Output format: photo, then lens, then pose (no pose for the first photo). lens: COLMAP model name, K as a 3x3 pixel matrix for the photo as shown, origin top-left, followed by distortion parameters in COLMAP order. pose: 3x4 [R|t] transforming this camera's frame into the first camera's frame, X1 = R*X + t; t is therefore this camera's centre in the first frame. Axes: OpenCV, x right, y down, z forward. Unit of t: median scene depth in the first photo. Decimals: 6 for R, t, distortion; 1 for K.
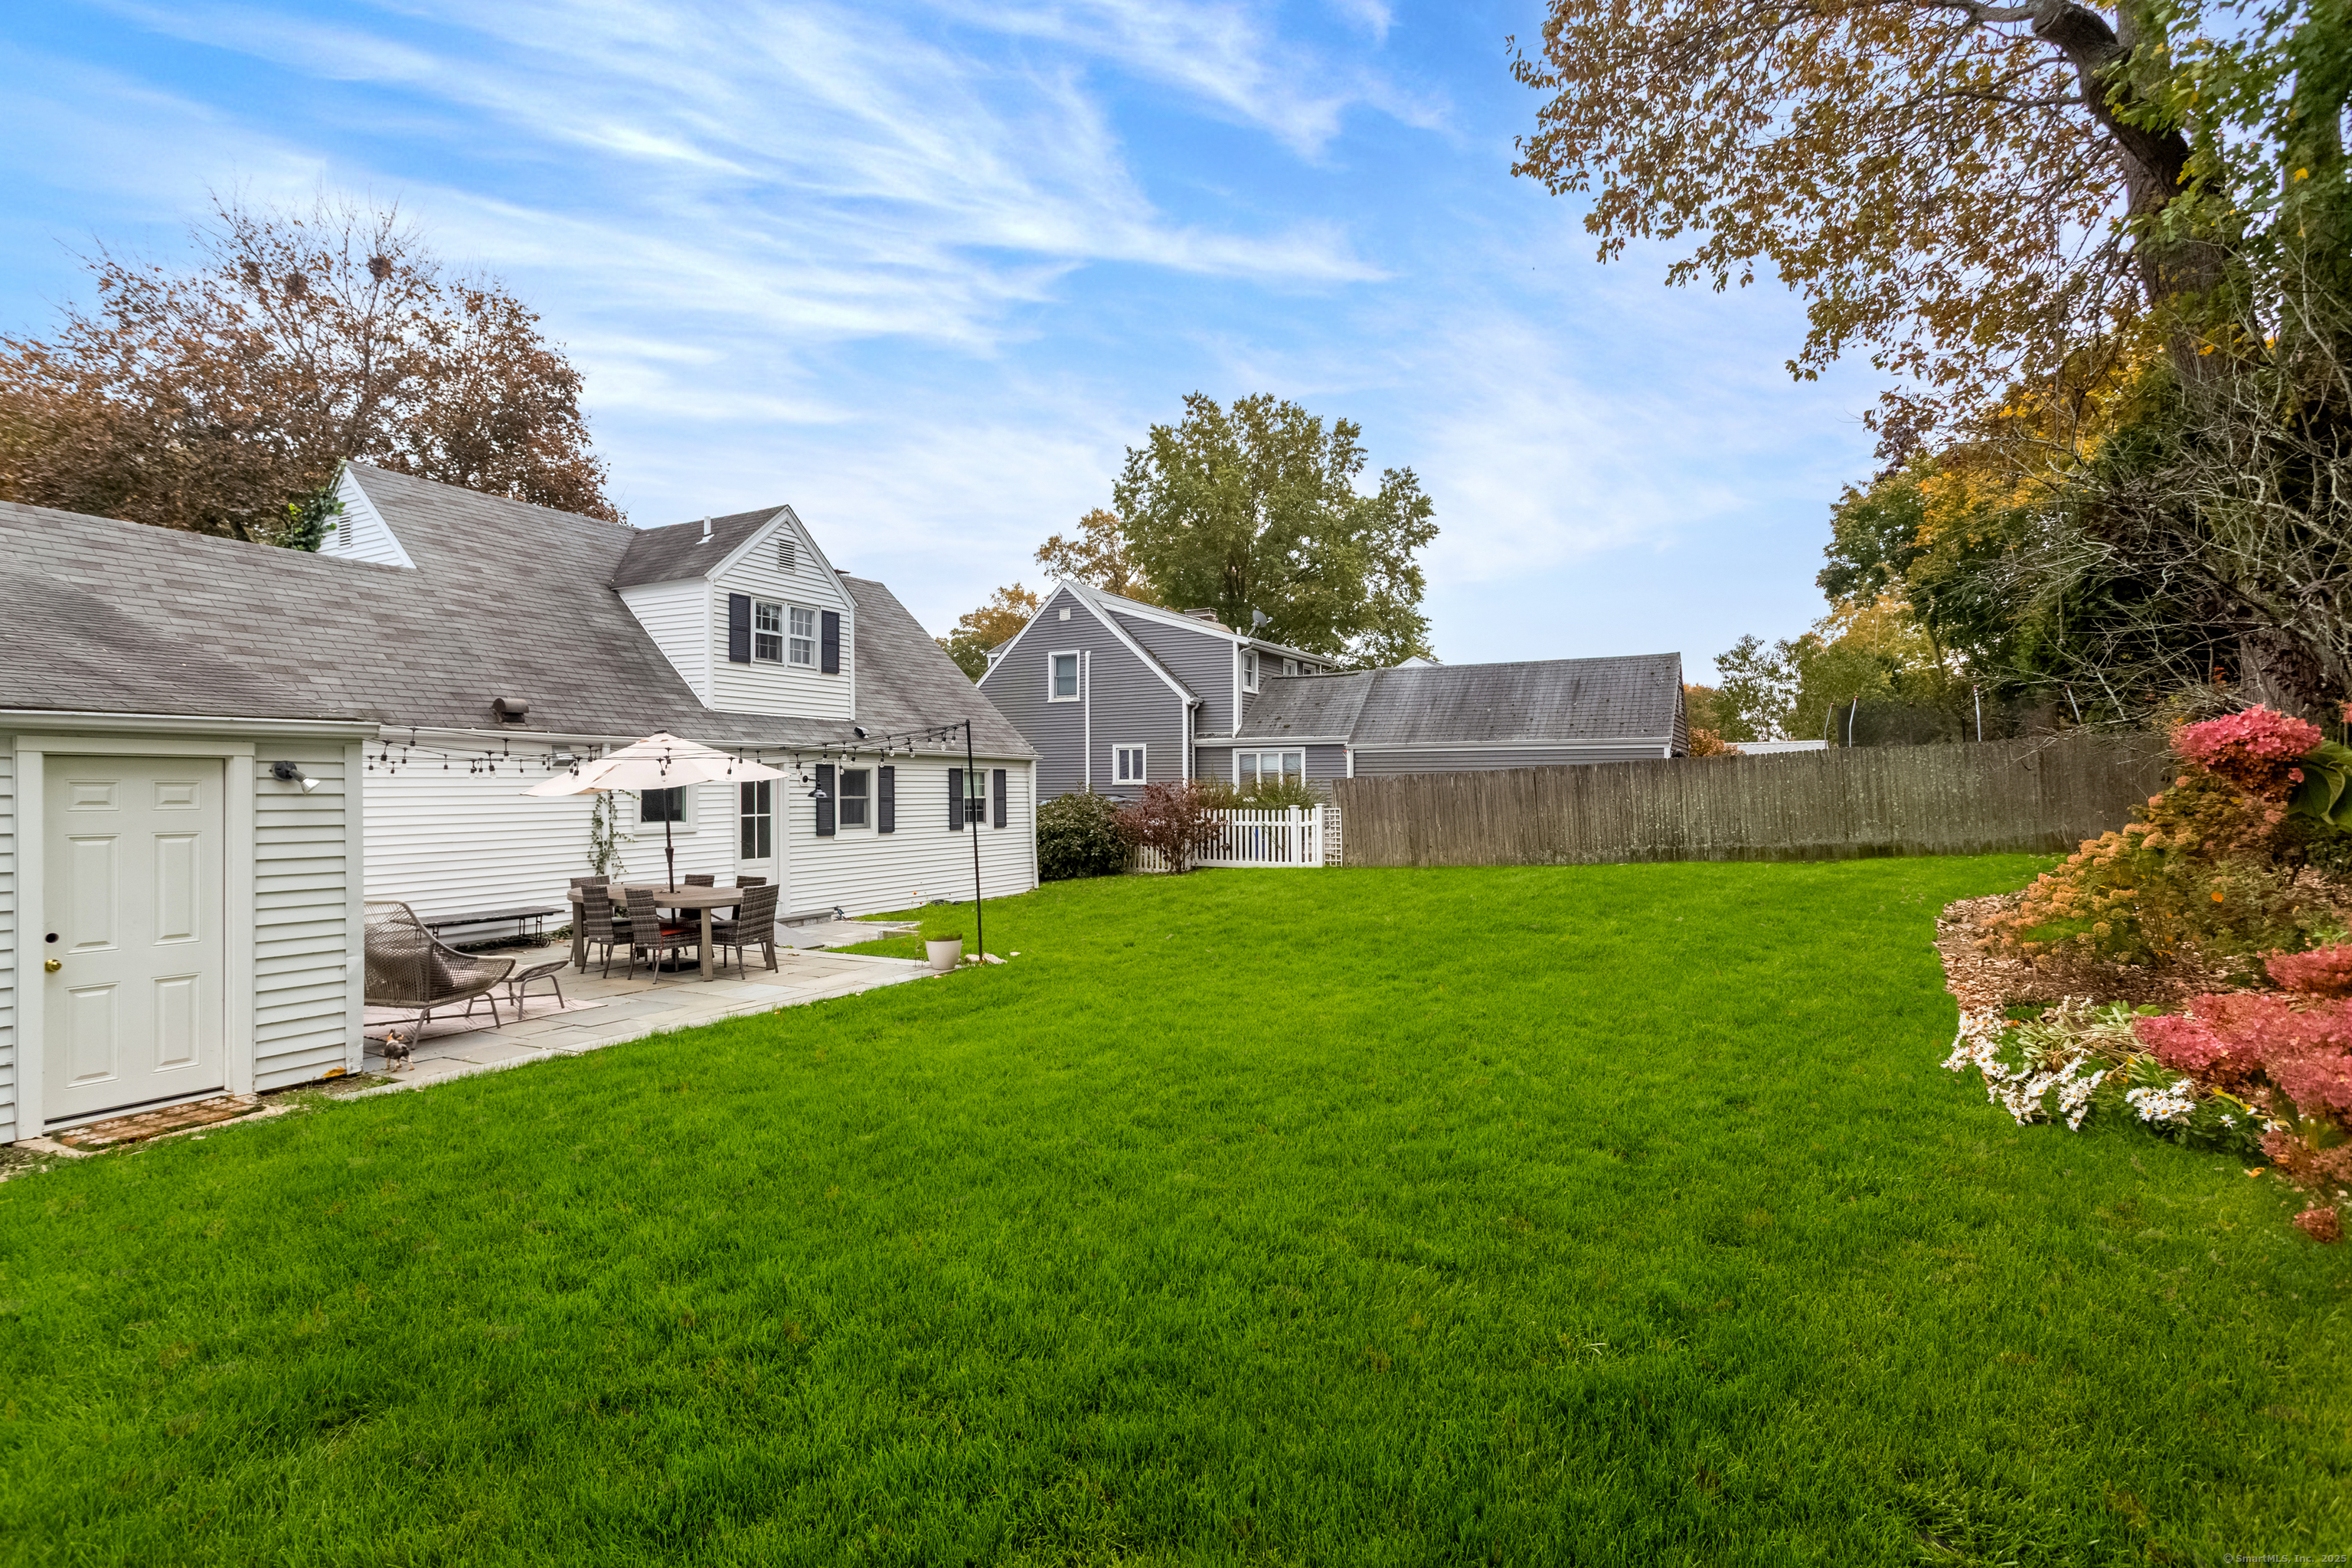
lens RADIAL K [[1110.0, 0, 1171.0], [0, 1110.0, 782.3], [0, 0, 1]] dist [-0.001433, 0.006618]
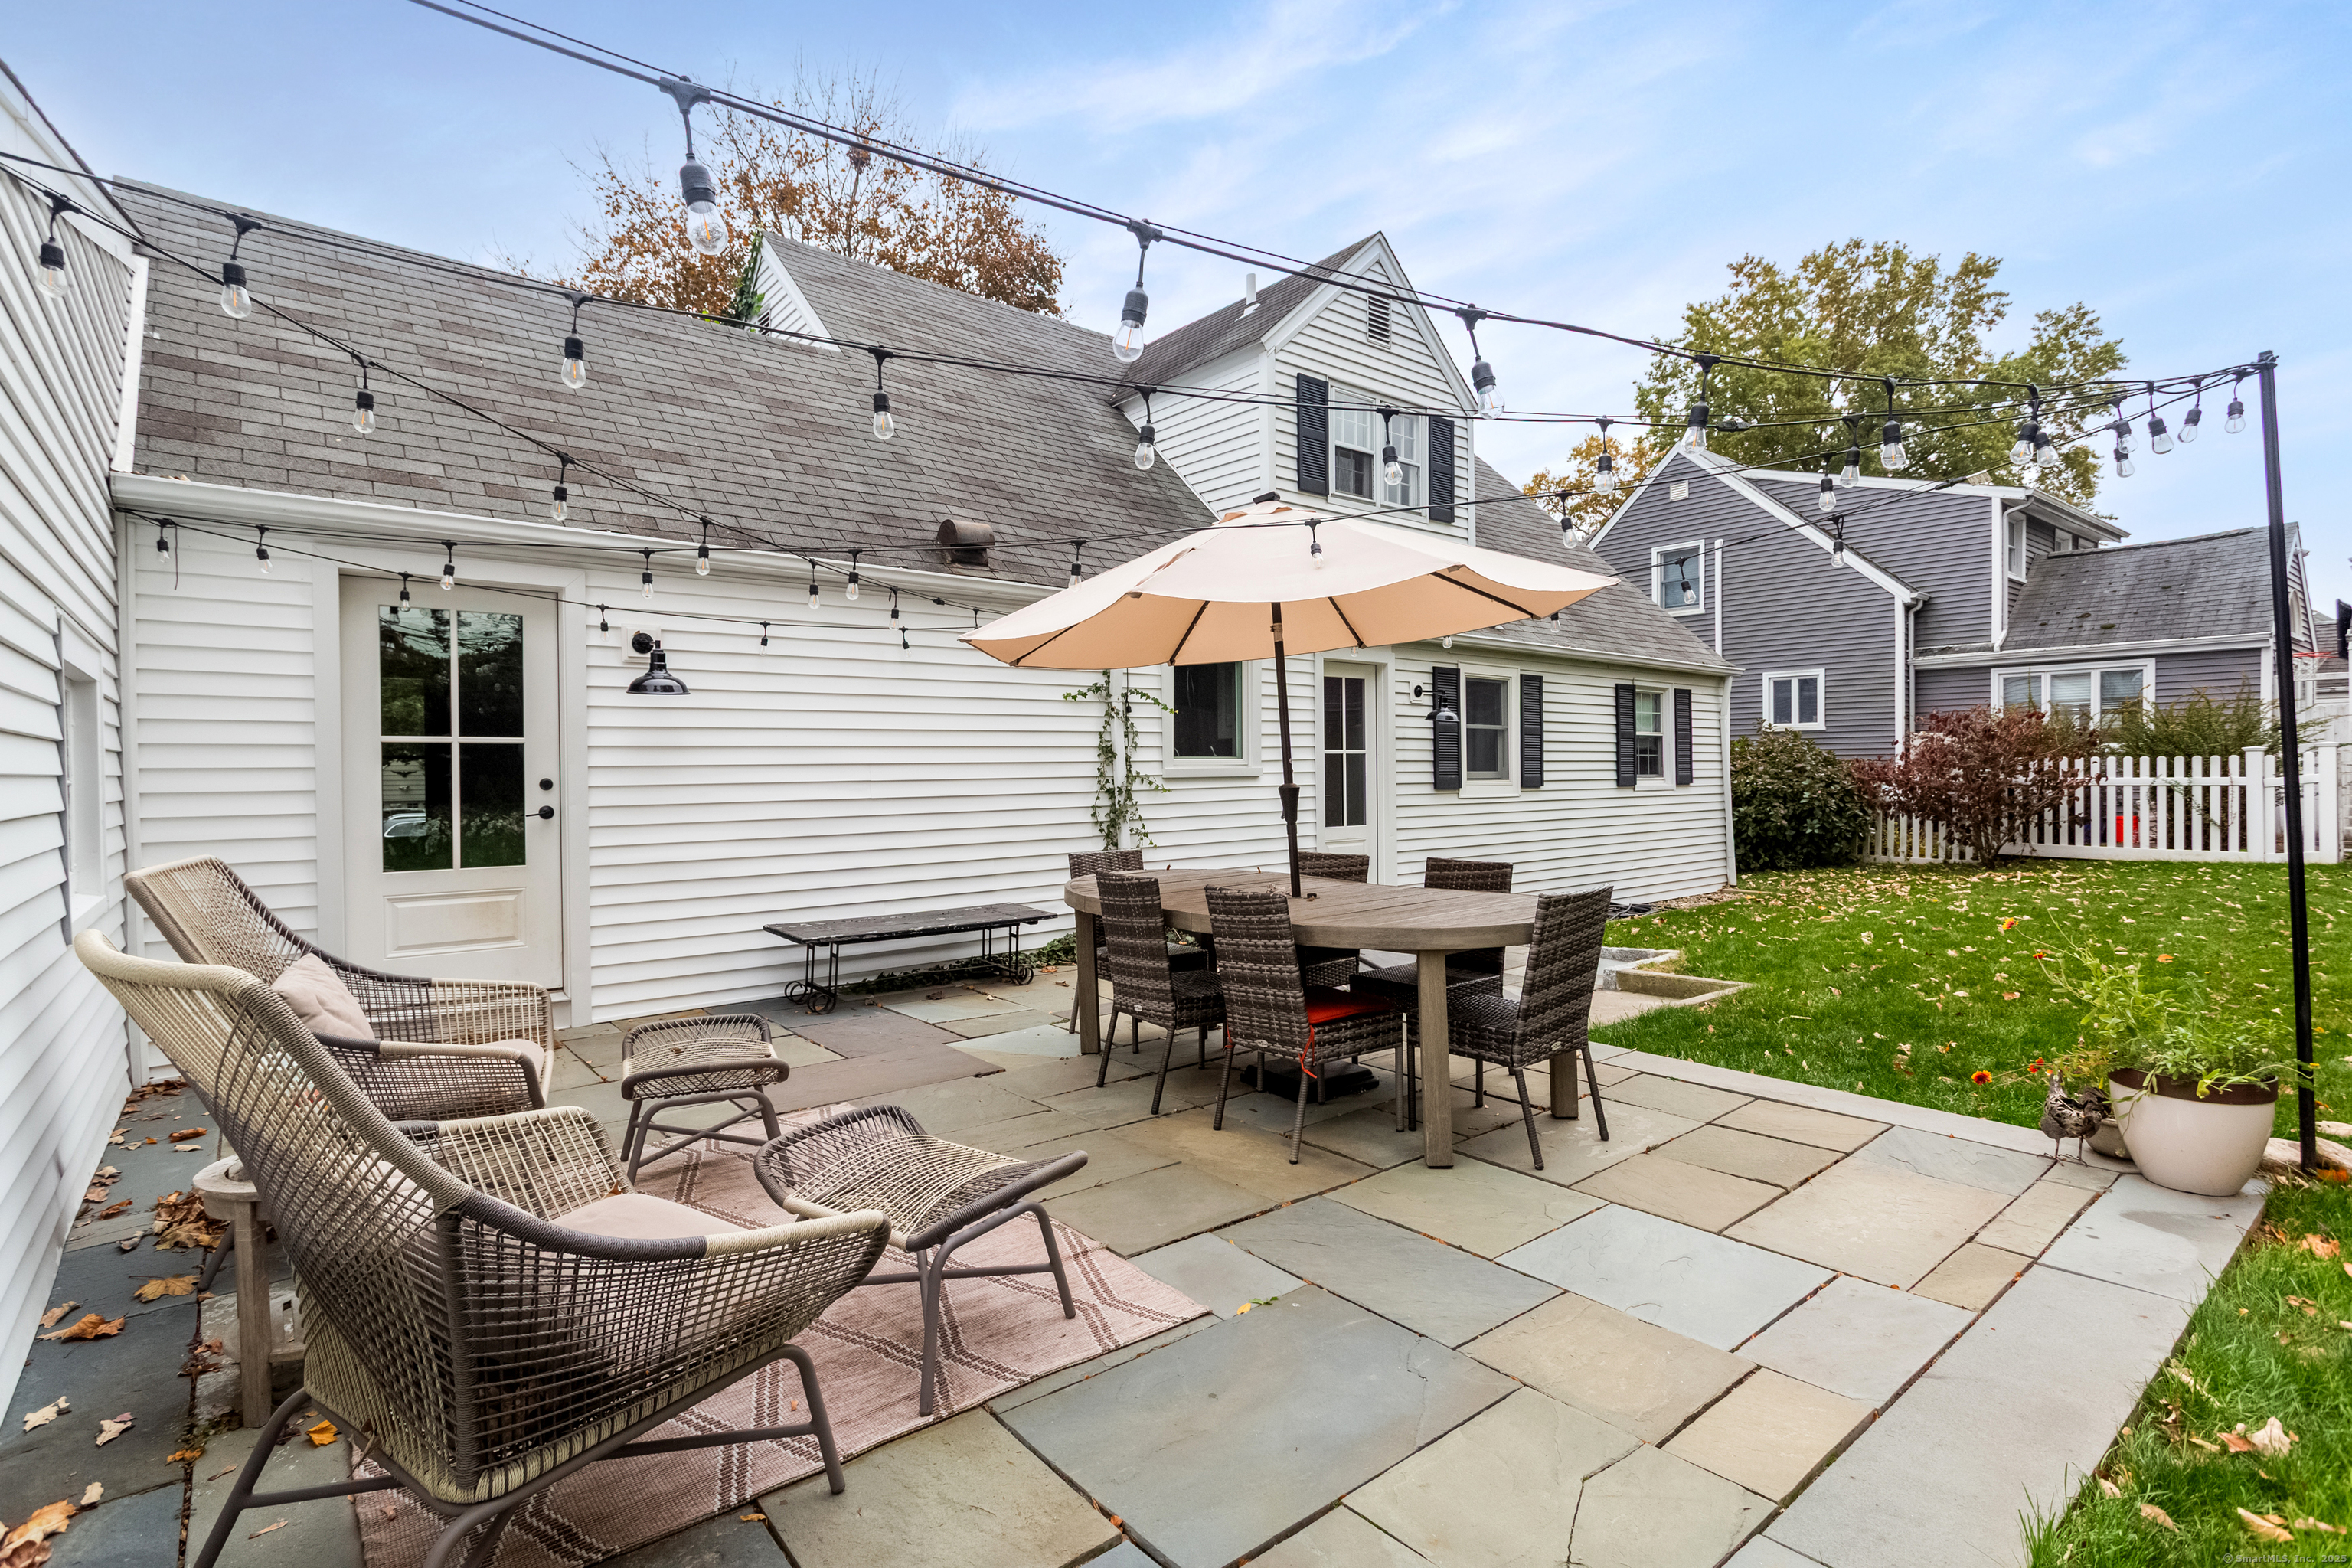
lens RADIAL K [[1110.0, 0, 1171.0], [0, 1110.0, 782.3], [0, 0, 1]] dist [-0.001433, 0.006618]
pose [[0.925180, -0.002471, -0.379521, -0.219668], [0.008635, 0.999857, 0.014541, 0.033872], [0.379431, -0.016730, 0.925069, 0.396609]]
